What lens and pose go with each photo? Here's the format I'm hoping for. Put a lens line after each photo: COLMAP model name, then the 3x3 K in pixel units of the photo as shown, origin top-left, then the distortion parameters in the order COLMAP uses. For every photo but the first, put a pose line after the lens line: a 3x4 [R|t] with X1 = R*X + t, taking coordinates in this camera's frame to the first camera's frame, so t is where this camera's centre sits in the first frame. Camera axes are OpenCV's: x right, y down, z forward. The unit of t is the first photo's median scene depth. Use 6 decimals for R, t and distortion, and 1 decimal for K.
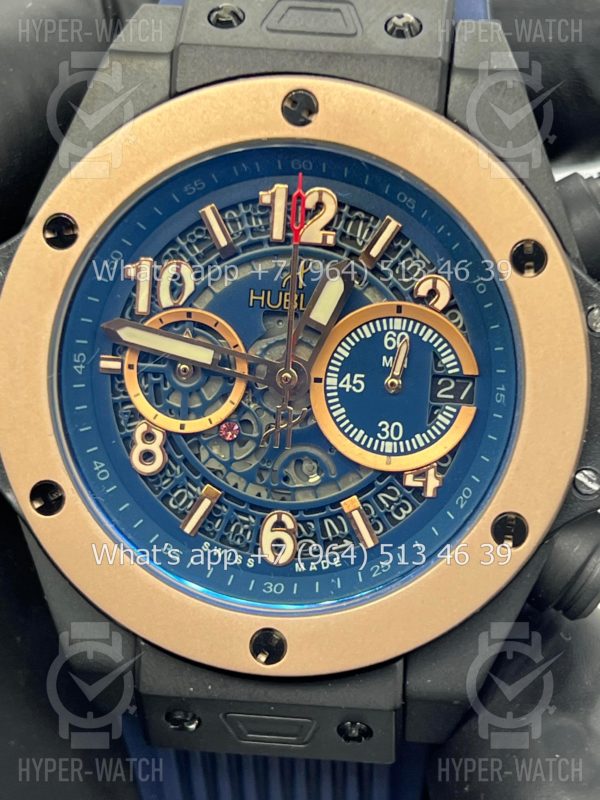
lens RADIAL K [[1882.7, 0, 300.0], [0, 1882.7, 400.0], [0, 0, 1]] dist [0.235799, -0.066377]
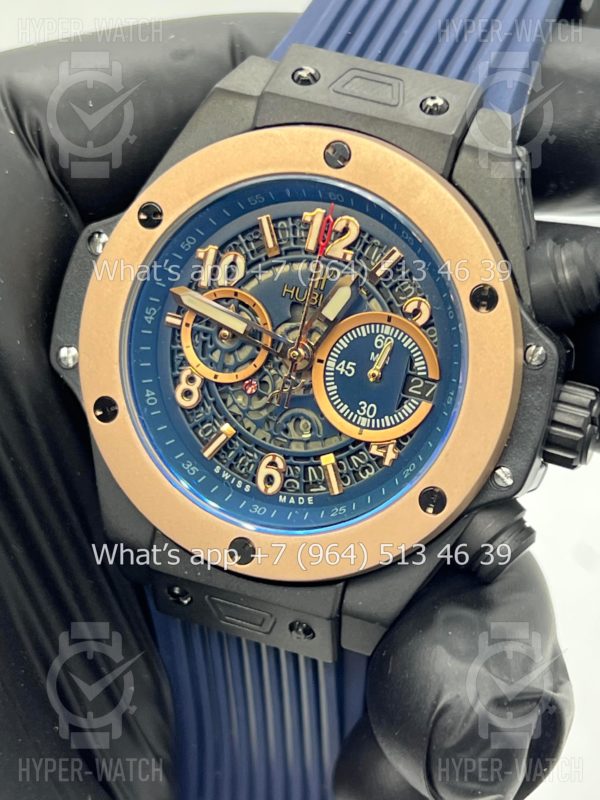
lens RADIAL K [[1882.7, 0, 300.0], [0, 1882.7, 400.0], [0, 0, 1]] dist [0.235799, -0.066377]
pose [[0.967318, 0.189638, -0.168328, 0.220916], [-0.187483, 0.981847, 0.028749, -0.018937], [0.170724, 0.003749, 0.985312, -0.290925]]
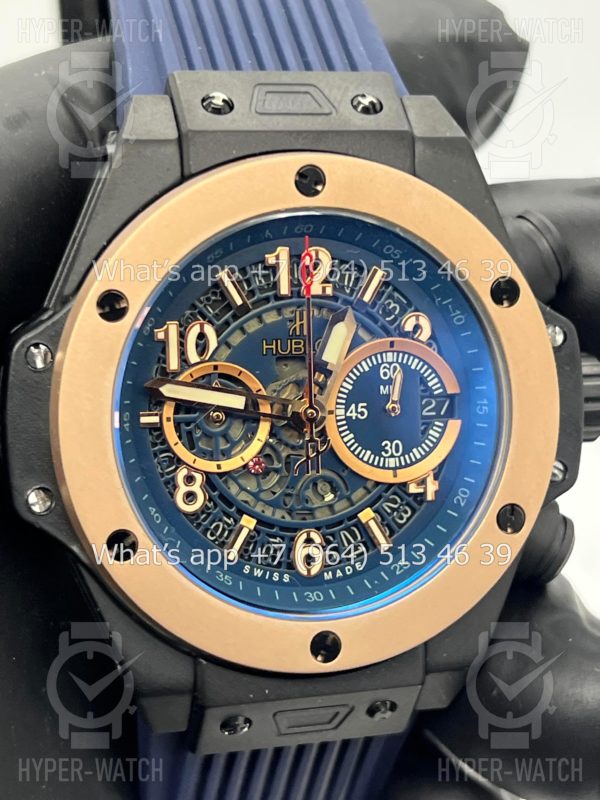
lens RADIAL K [[1882.7, 0, 300.0], [0, 1882.7, 400.0], [0, 0, 1]] dist [0.235799, -0.066377]
pose [[0.932465, -0.110785, 0.343855, -0.403603], [0.109076, 0.993735, 0.024375, -0.048203], [-0.344401, 0.014778, 0.938706, -0.077644]]
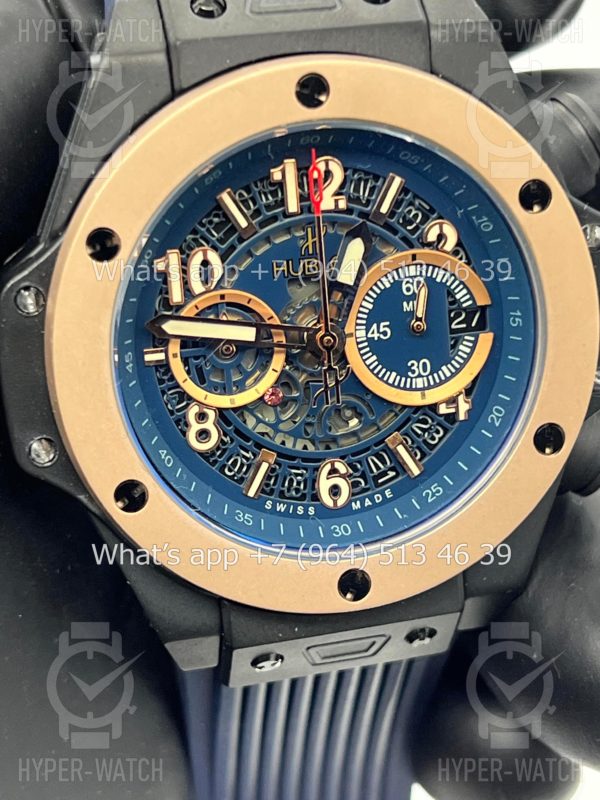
lens RADIAL K [[1882.7, 0, 300.0], [0, 1882.7, 400.0], [0, 0, 1]] dist [0.235799, -0.066377]
pose [[0.943939, -0.200224, 0.262467, -0.305948], [0.160153, 0.972988, 0.166272, -0.157427], [-0.288669, -0.114915, 0.950508, -0.015964]]
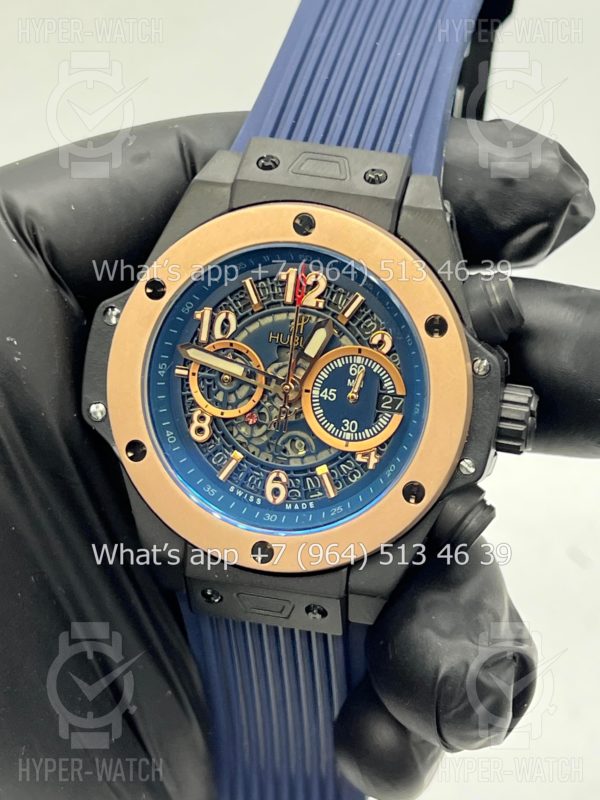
lens RADIAL K [[1882.7, 0, 300.0], [0, 1882.7, 400.0], [0, 0, 1]] dist [0.235799, -0.066377]
pose [[0.992667, 0.074546, -0.095161, 0.156830], [-0.073892, 0.997212, 0.010377, -0.019190], [0.095670, -0.003269, 0.995408, -0.600227]]
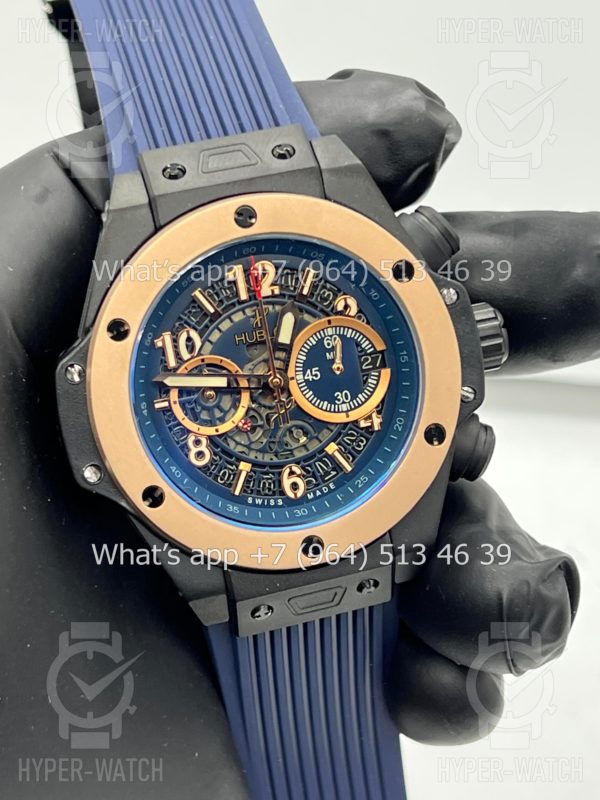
lens RADIAL K [[1882.7, 0, 300.0], [0, 1882.7, 400.0], [0, 0, 1]] dist [0.235799, -0.066377]
pose [[0.932076, -0.267235, 0.244580, -0.376565], [0.267964, 0.962932, 0.030936, -0.040327], [-0.243781, 0.036704, 0.969135, -0.537314]]
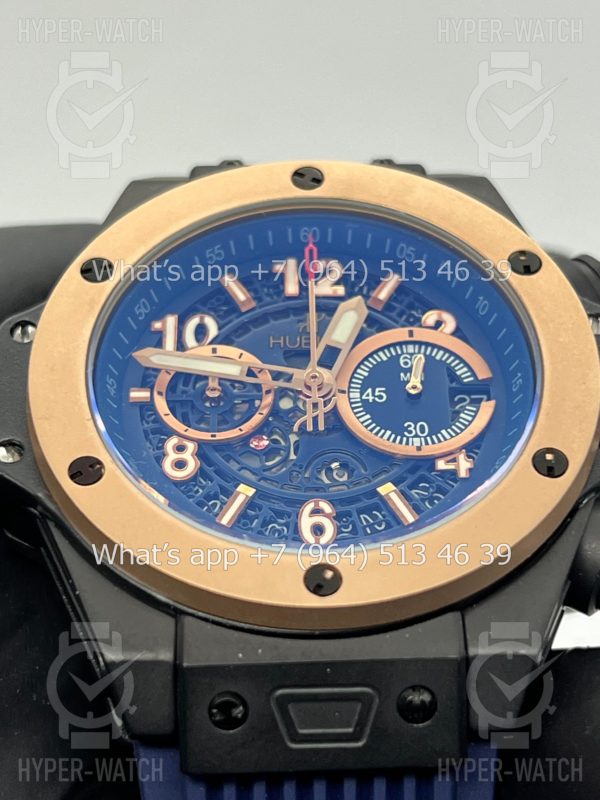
lens RADIAL K [[1882.7, 0, 300.0], [0, 1882.7, 400.0], [0, 0, 1]] dist [0.235799, -0.066377]
pose [[0.991550, -0.006791, 0.129544, -0.148889], [0.089638, 0.757728, -0.646385, 0.665900], [-0.093769, 0.652536, 0.751934, 0.218731]]
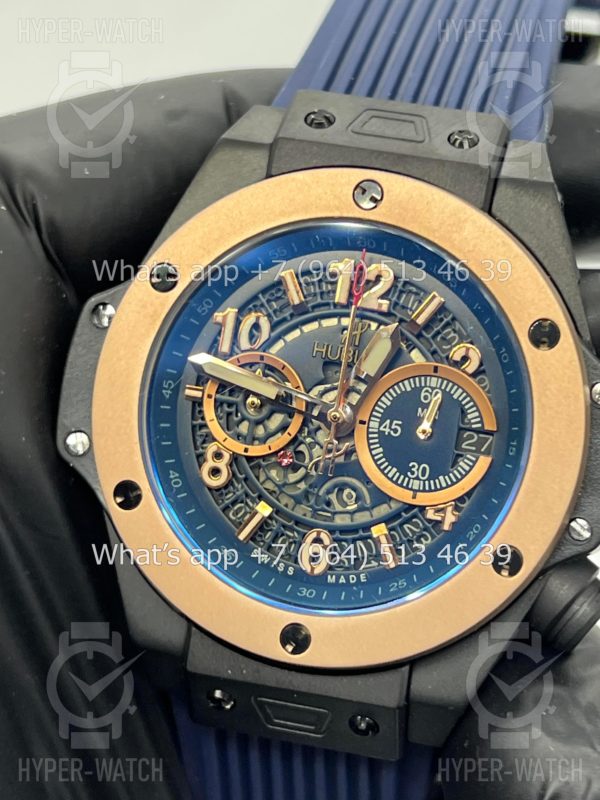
lens RADIAL K [[1882.7, 0, 300.0], [0, 1882.7, 400.0], [0, 0, 1]] dist [0.235799, -0.066377]
pose [[0.990591, 0.100985, -0.092362, 0.078992], [-0.108866, 0.990442, -0.084687, 0.080637], [0.082927, 0.093945, 0.992118, -0.186685]]
